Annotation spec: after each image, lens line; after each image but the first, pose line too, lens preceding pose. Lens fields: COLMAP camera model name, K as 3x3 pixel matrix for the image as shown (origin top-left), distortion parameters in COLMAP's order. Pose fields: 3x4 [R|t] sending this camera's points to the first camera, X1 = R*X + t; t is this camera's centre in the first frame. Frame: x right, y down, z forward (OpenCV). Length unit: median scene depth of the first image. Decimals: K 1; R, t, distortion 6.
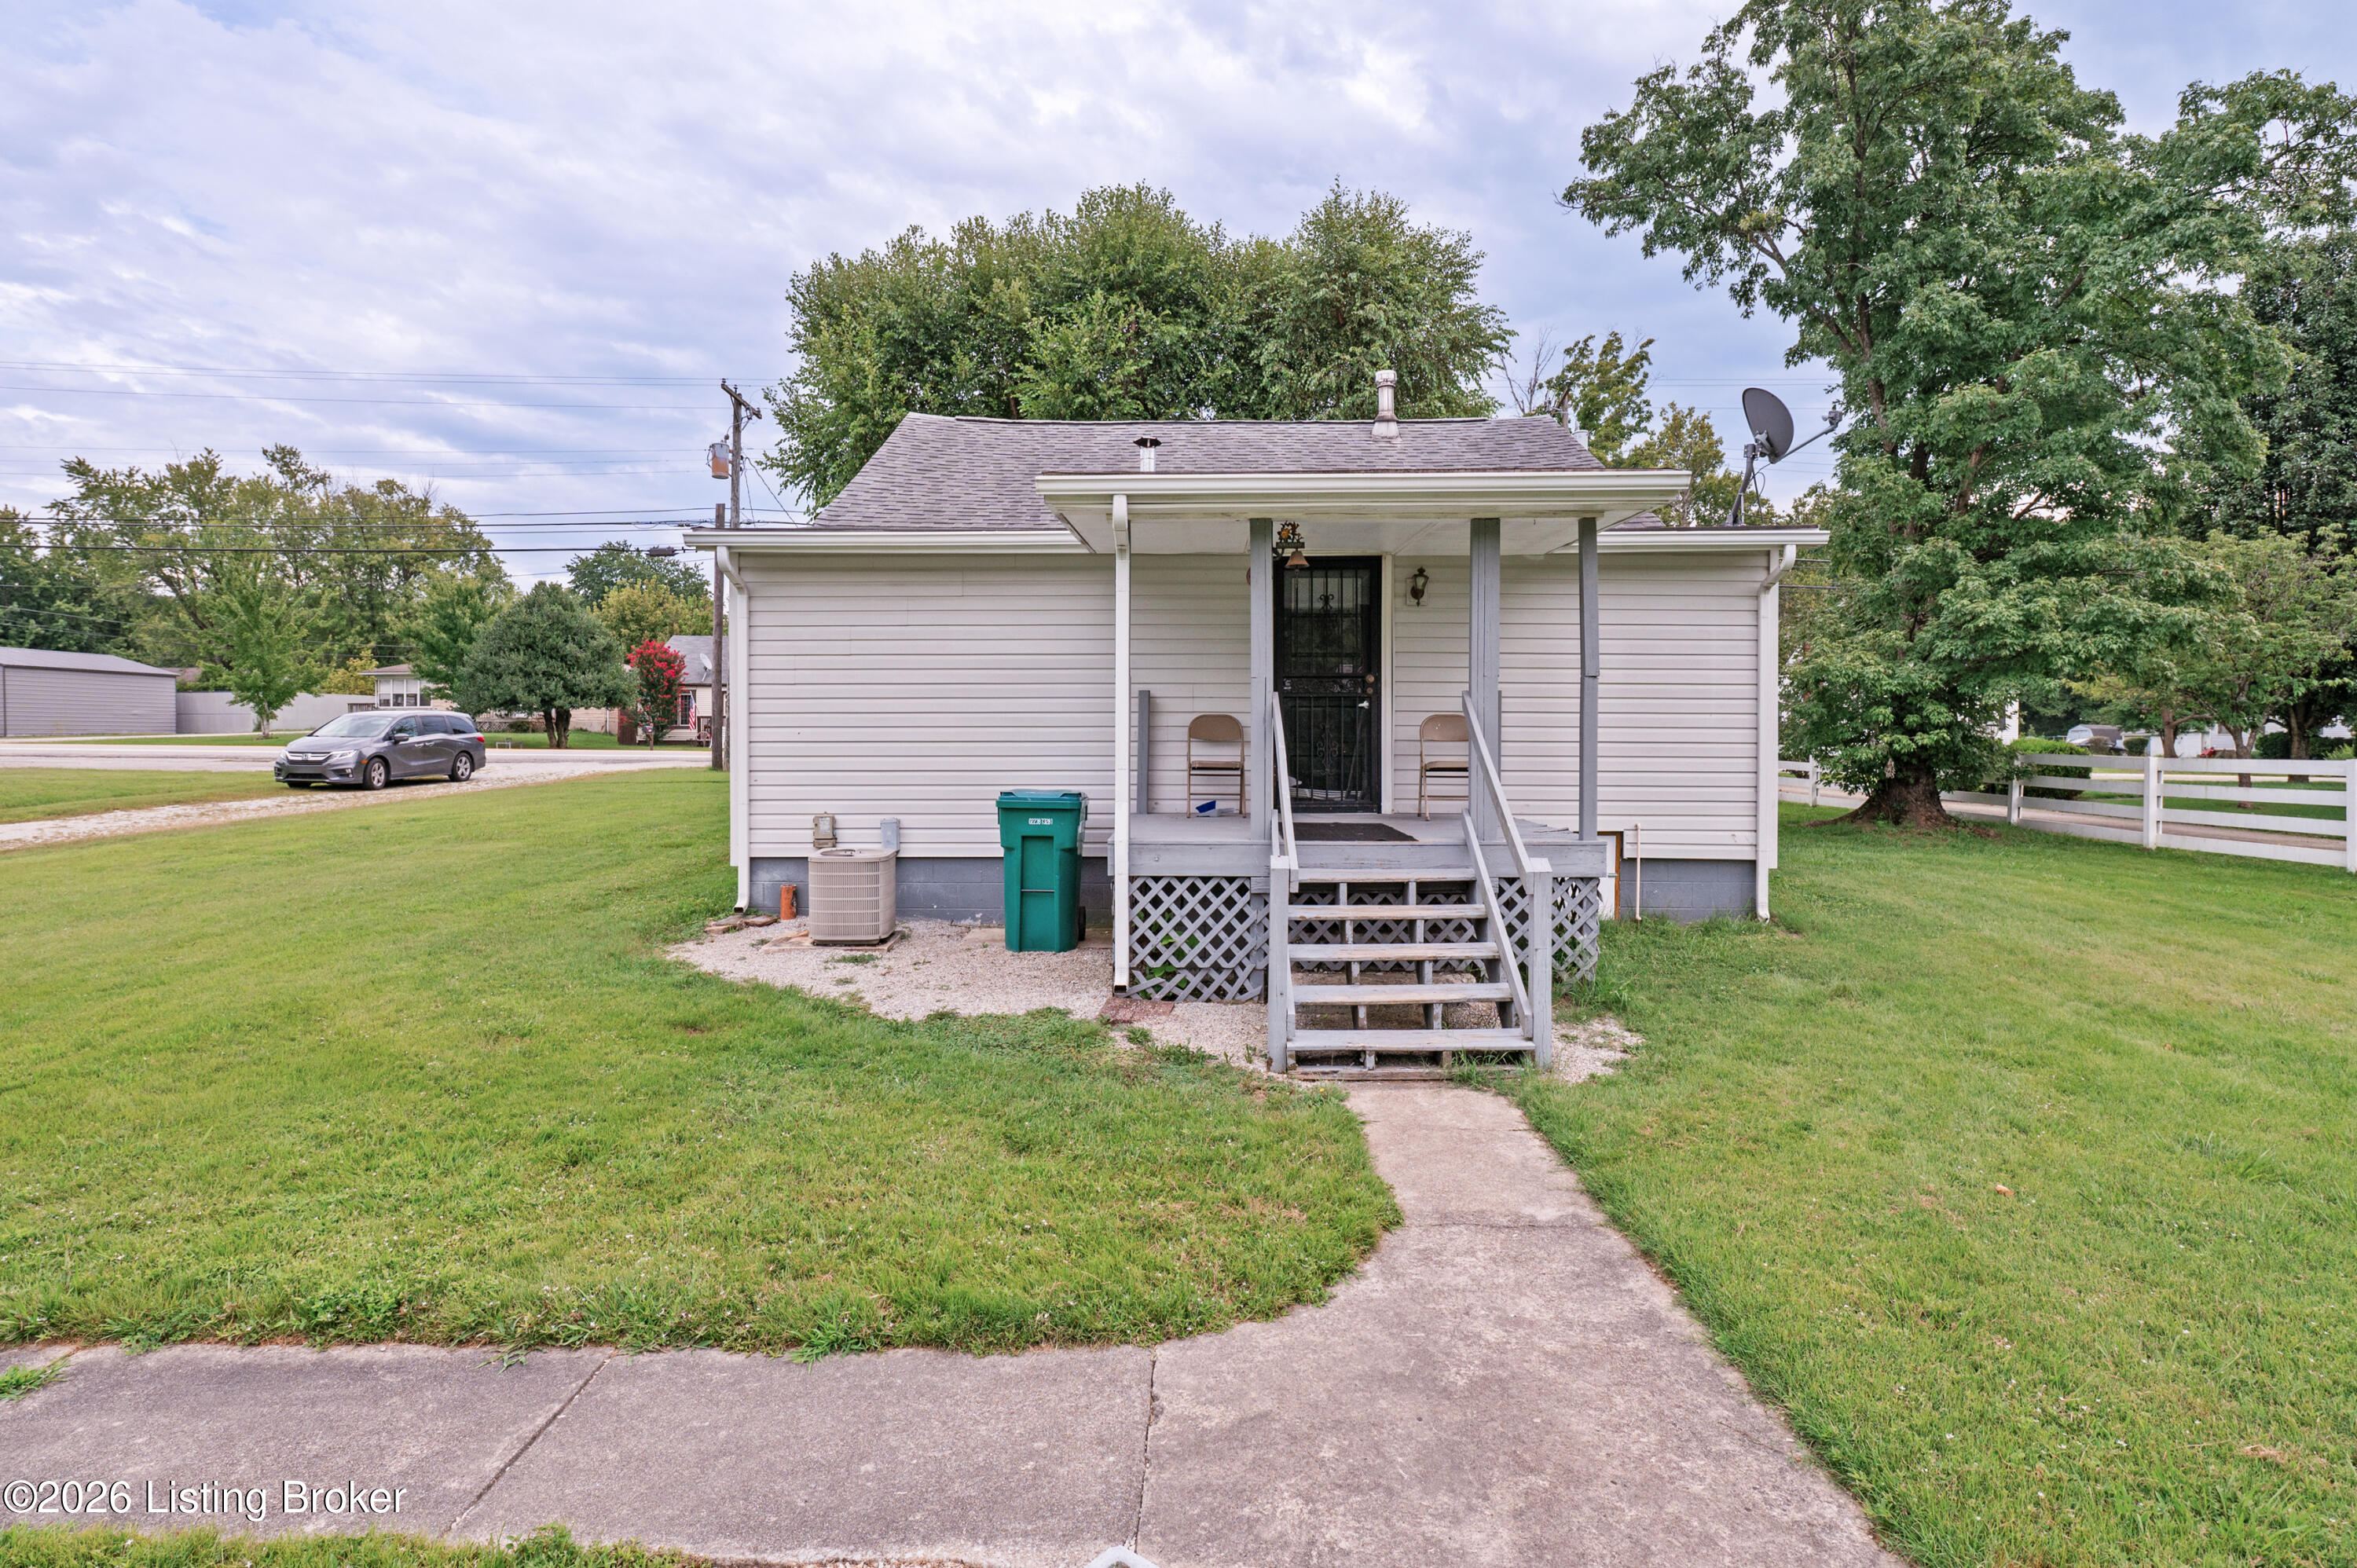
lens RADIAL K [[1198.3, 0, 1194.4], [0, 1198.3, 758.7], [0, 0, 1]] dist [-0.004419, -0.000791]
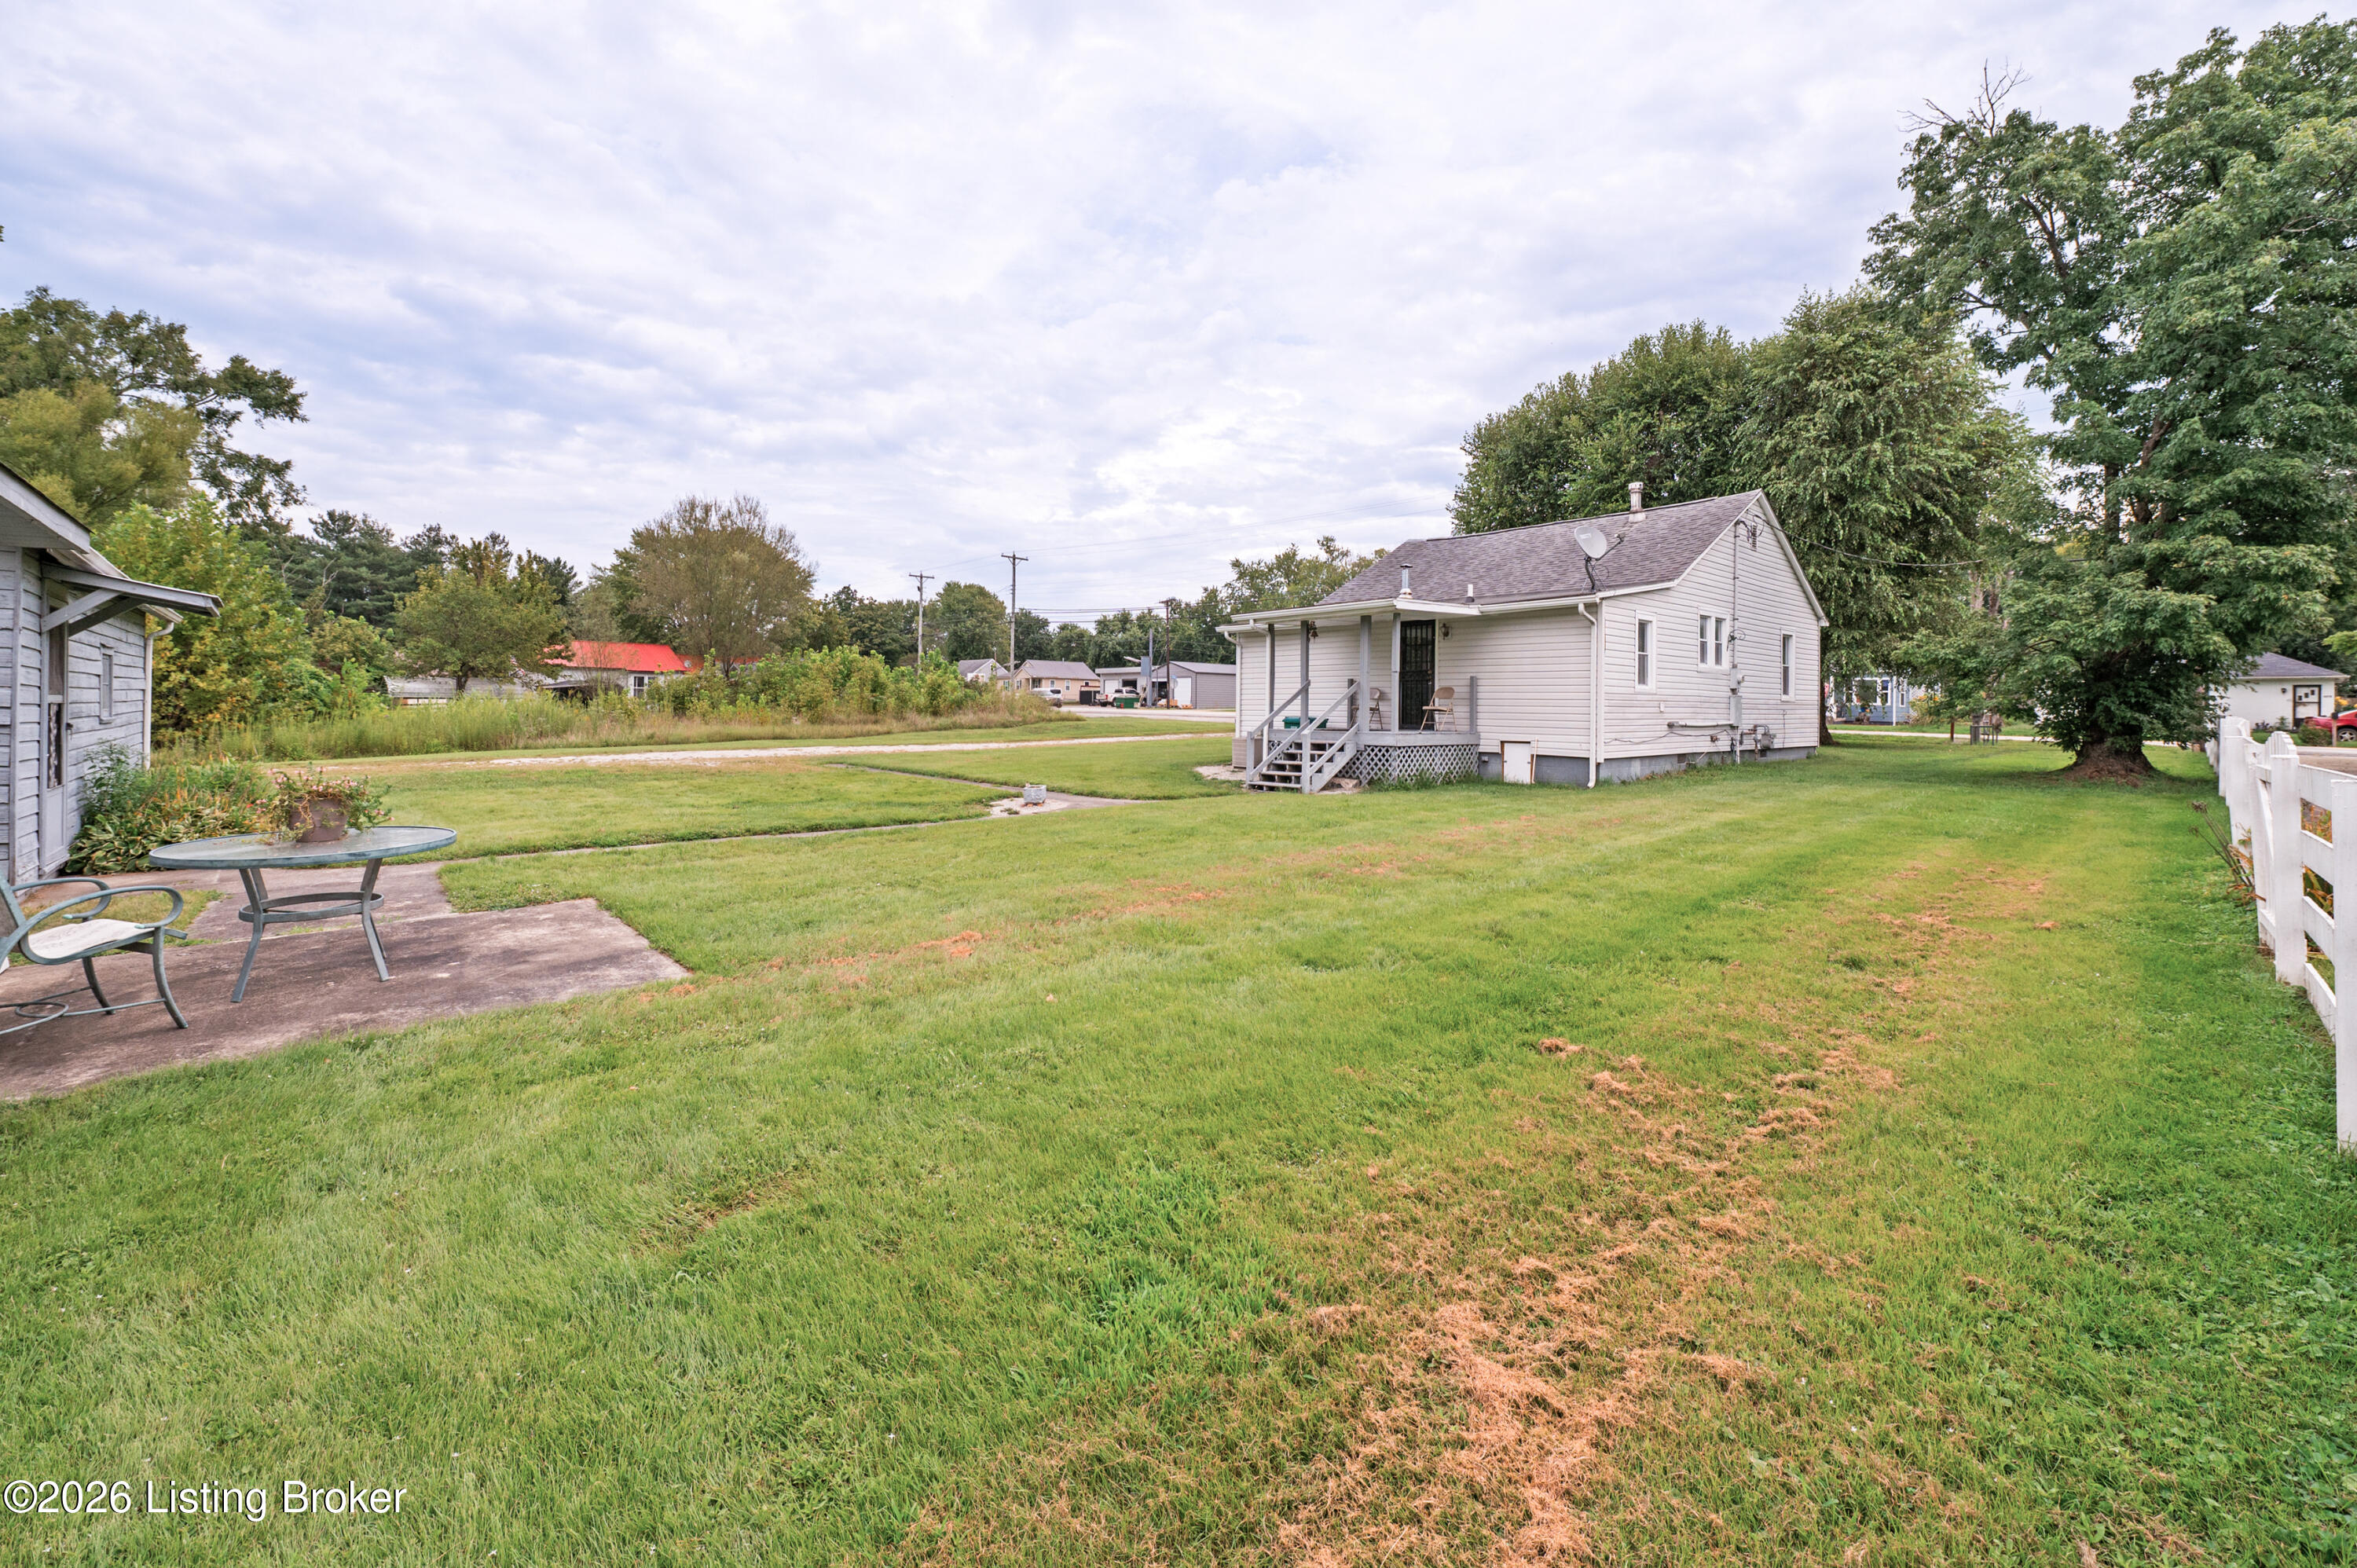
lens RADIAL K [[997.7, 0, 1142.9], [0, 997.7, 698.2], [0, 0, 1]] dist [-0.001988, -0.000488]
pose [[0.638453, -0.001185, -0.769660, 0.444770], [-0.029510, 0.999226, -0.026018, 0.017543], [0.769095, 0.039324, 0.637924, -0.224084]]
